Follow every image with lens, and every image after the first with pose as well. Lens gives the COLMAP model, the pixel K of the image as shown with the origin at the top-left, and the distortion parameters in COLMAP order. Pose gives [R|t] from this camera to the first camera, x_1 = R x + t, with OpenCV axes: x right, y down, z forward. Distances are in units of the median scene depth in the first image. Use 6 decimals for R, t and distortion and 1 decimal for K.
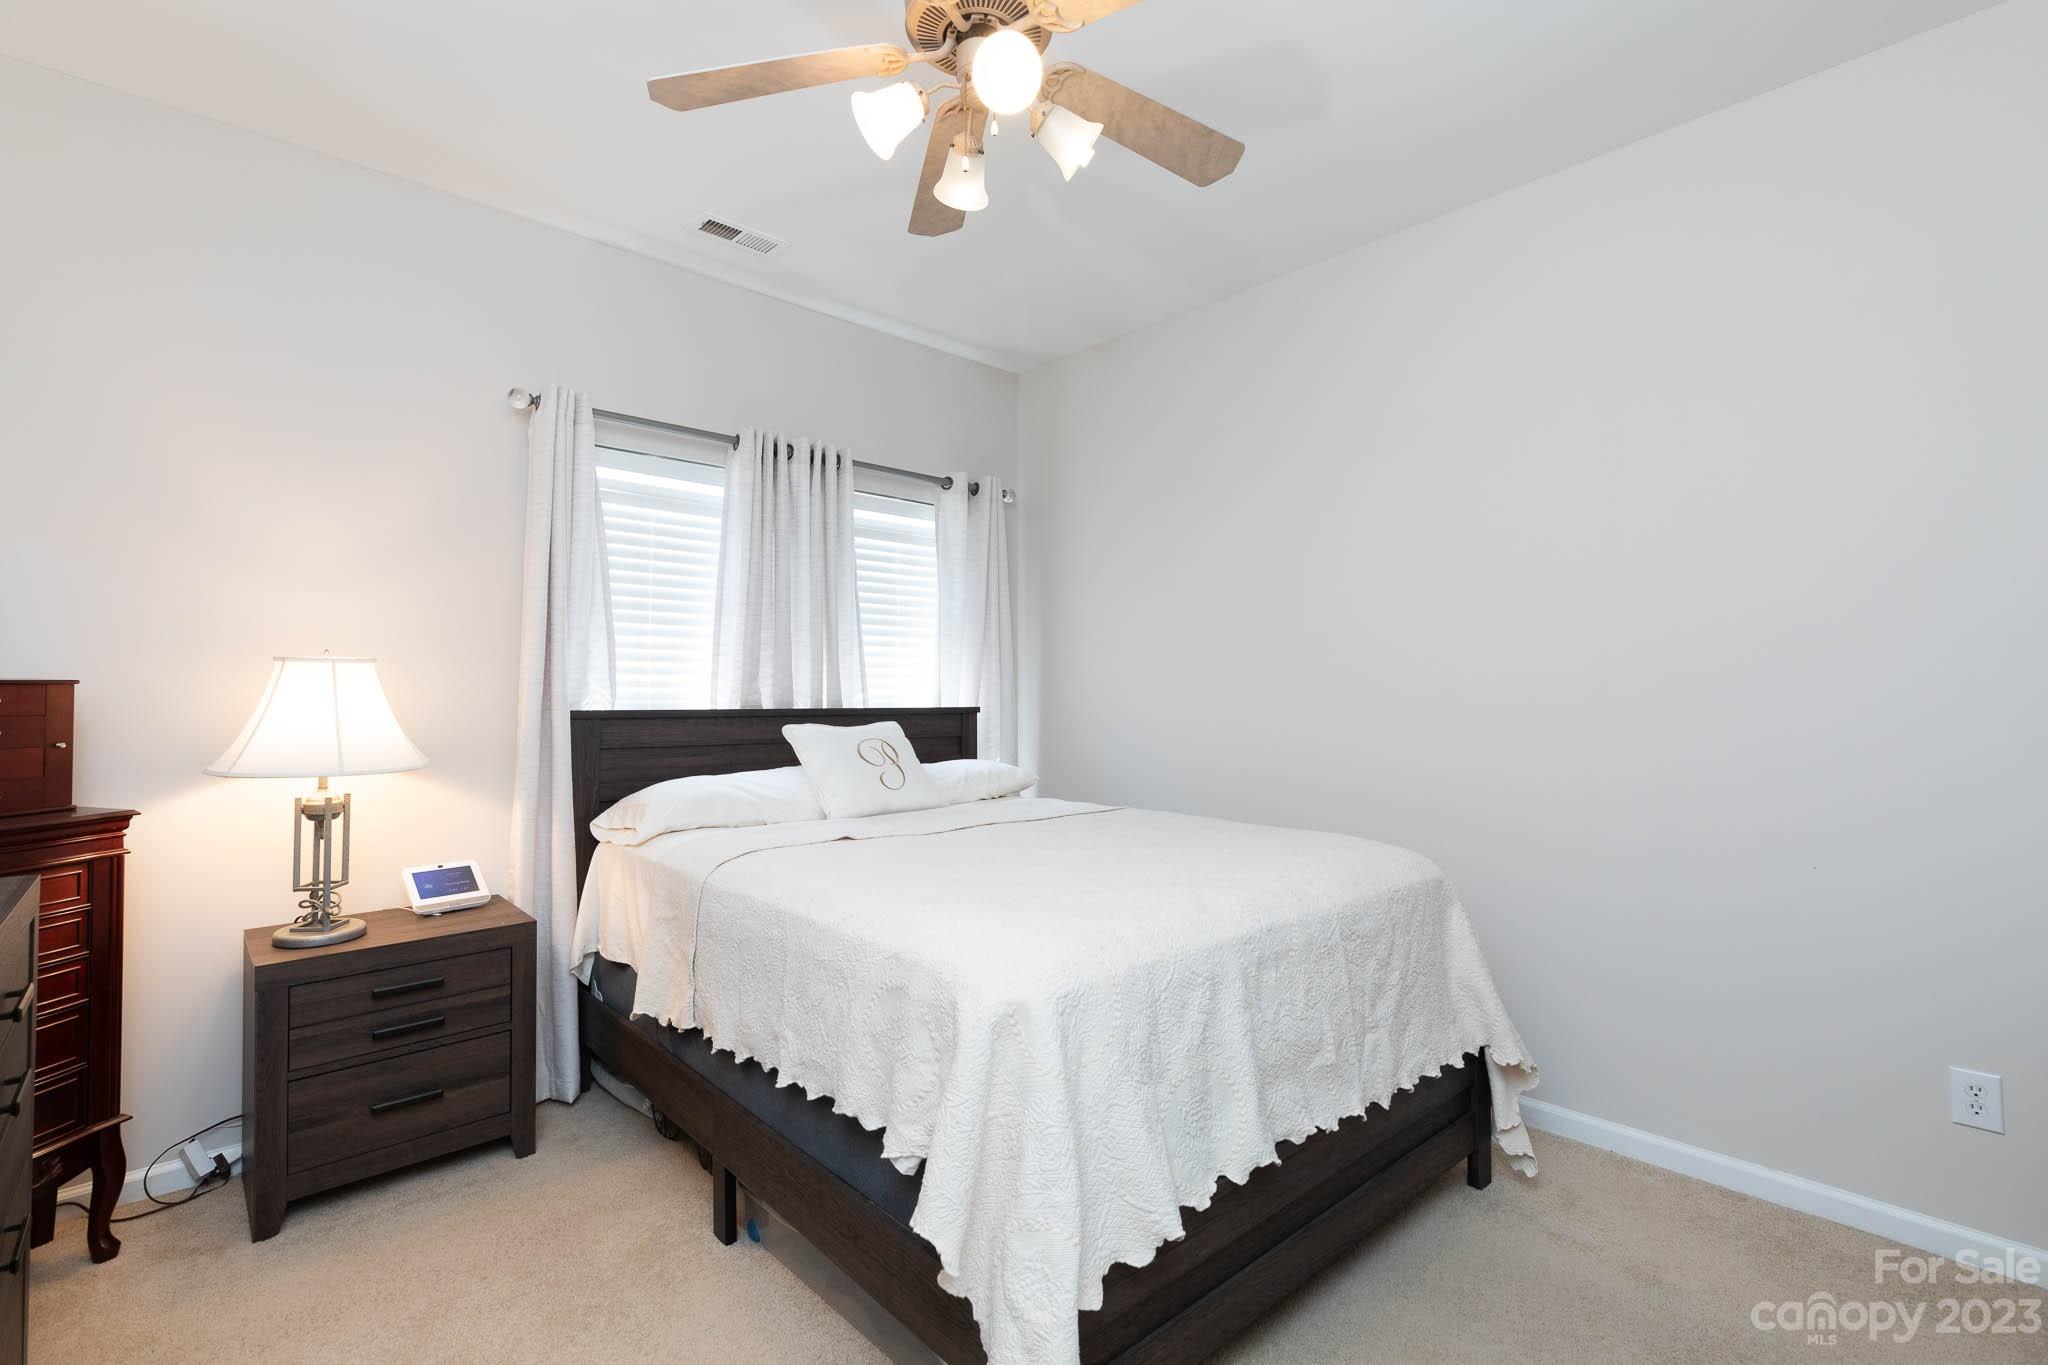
lens RADIAL K [[930.3, 0, 1017.7], [0, 930.3, 685.5], [0, 0, 1]] dist [0.004157, 0.000887]
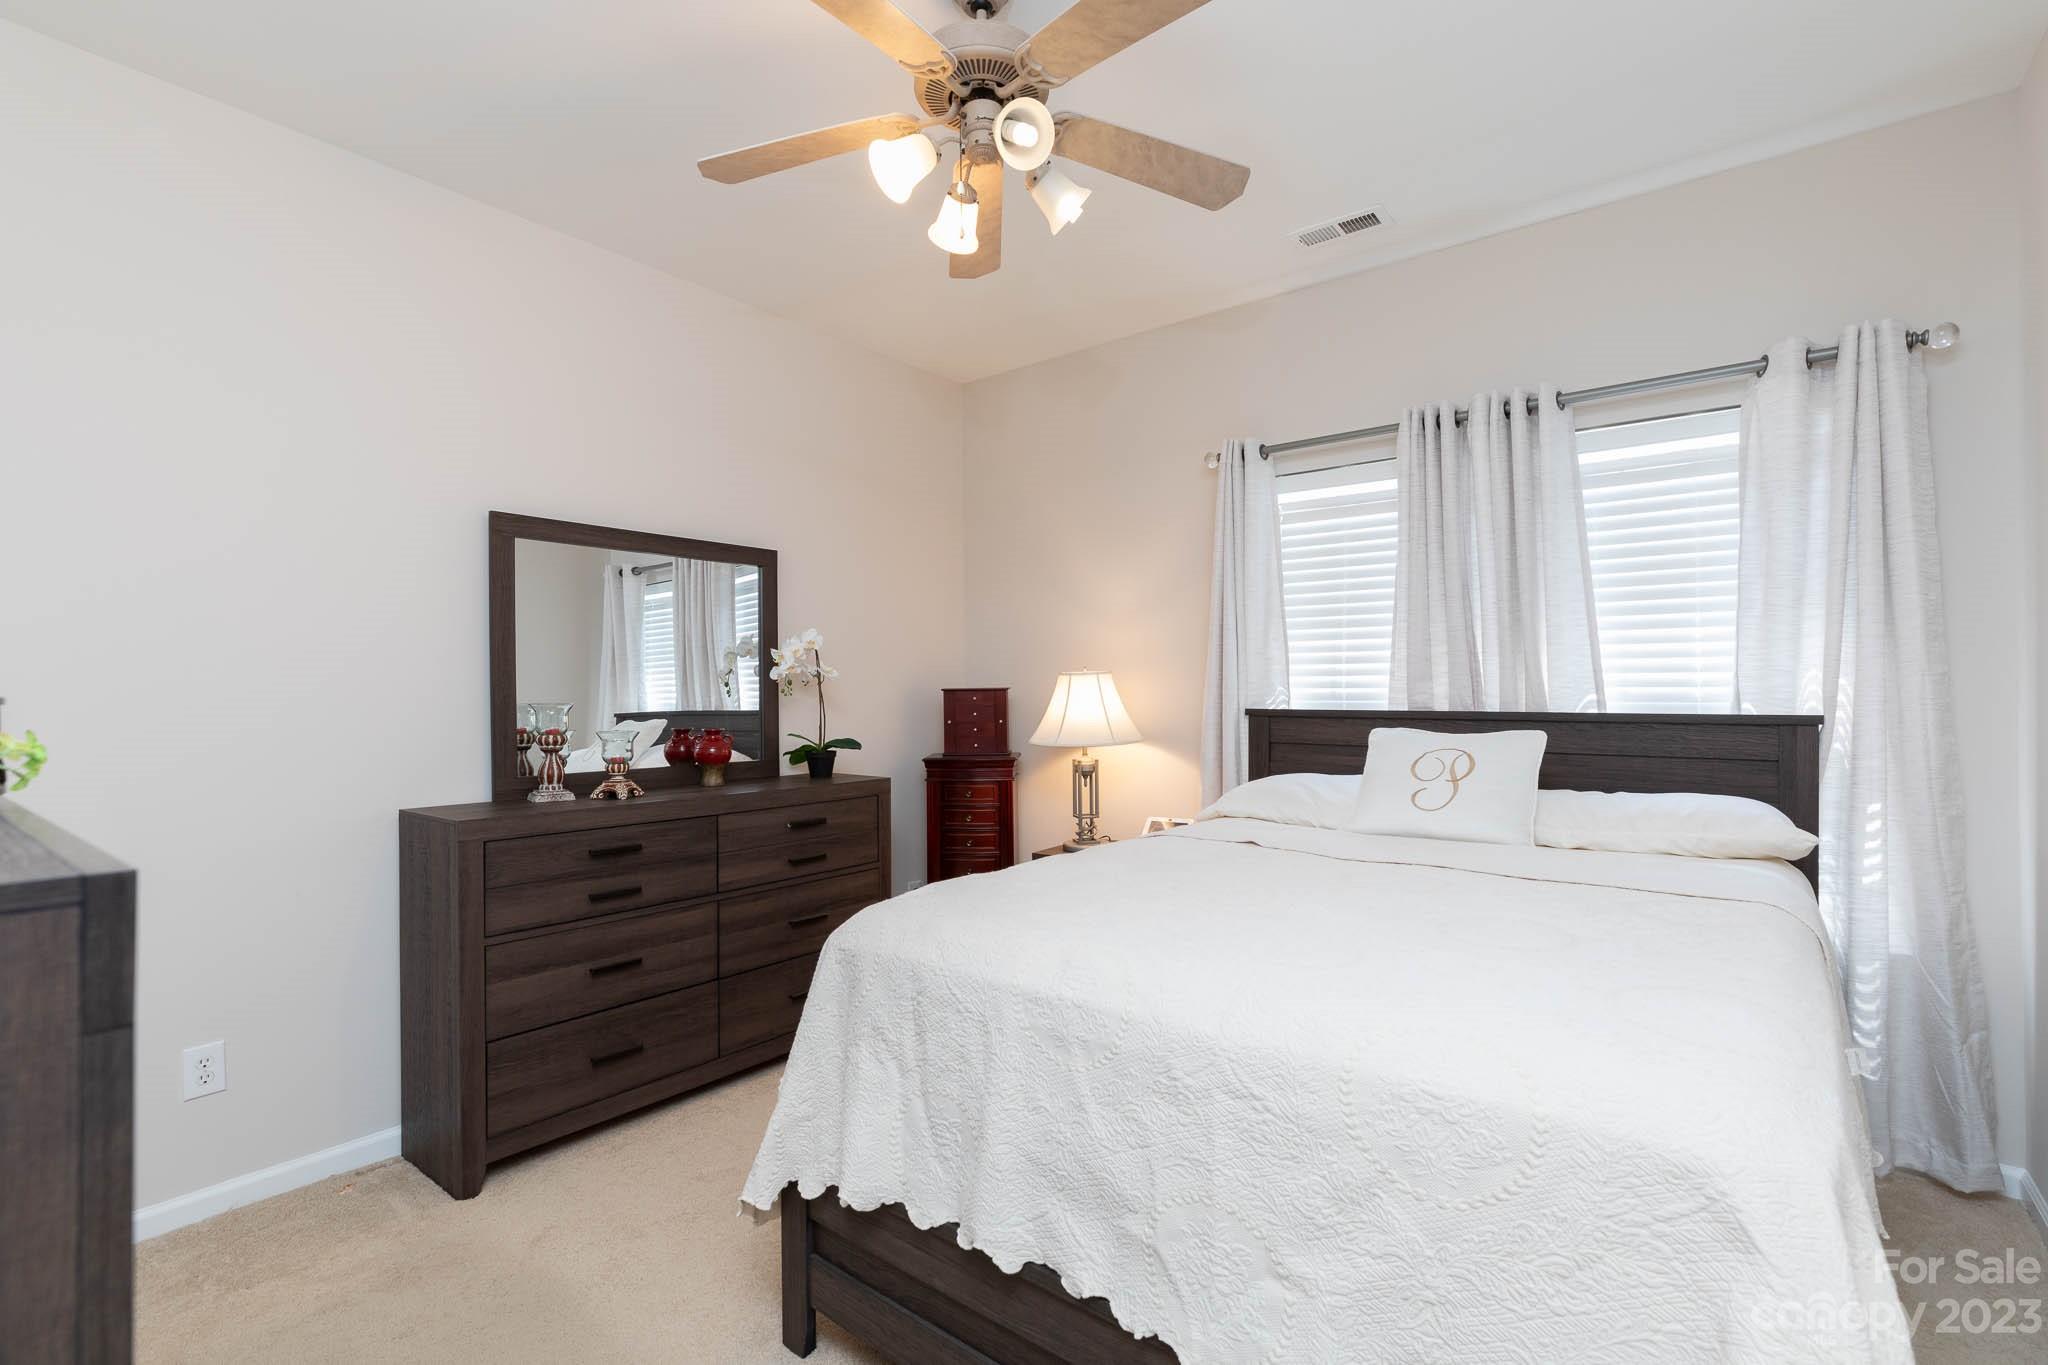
lens RADIAL K [[930.3, 0, 1017.7], [0, 930.3, 685.5], [0, 0, 1]] dist [0.004157, 0.000887]
pose [[0.150755, -0.011914, -0.988499, 0.575925], [0.008475, 0.999906, -0.010759, 0.007118], [0.988535, -0.006756, 0.150841, 0.472264]]
